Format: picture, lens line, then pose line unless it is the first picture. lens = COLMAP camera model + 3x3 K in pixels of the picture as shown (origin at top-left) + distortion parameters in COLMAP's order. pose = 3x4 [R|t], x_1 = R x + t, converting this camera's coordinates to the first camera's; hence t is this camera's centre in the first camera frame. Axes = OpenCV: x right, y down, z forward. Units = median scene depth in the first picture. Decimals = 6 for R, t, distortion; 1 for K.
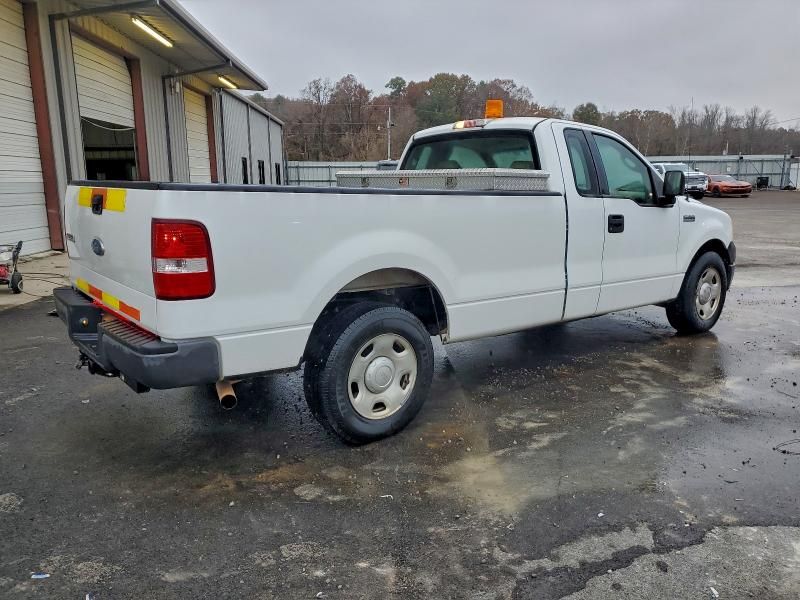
lens RADIAL K [[622.8, 0, 396.9], [0, 622.8, 299.9], [0, 0, 1]] dist [0.014975, -0.009935]
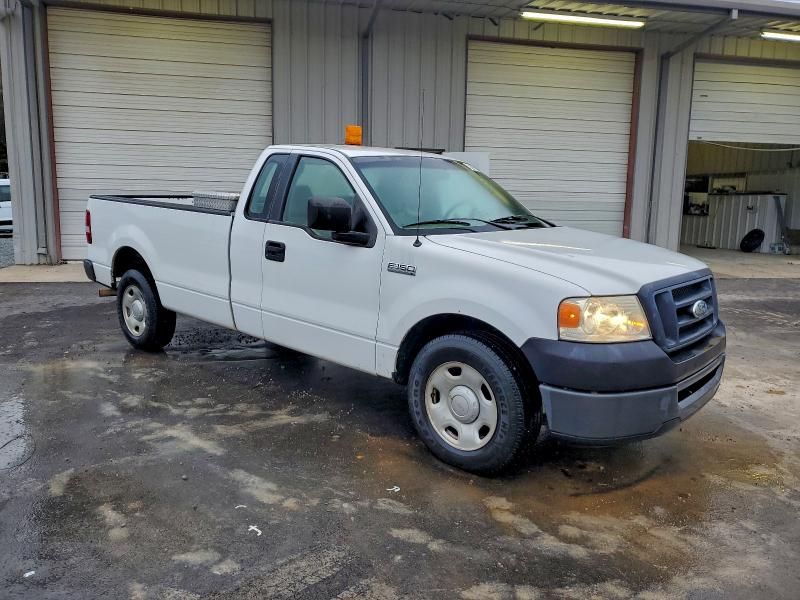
lens RADIAL K [[622.8, 0, 396.9], [0, 622.8, 298.1], [0, 0, 1]] dist [0.014975, -0.009935]
pose [[0.156782, 0.177585, -0.971536, 1.355138], [-0.206144, 0.967919, 0.143657, -0.235789], [0.965880, 0.177754, 0.188361, 1.055506]]
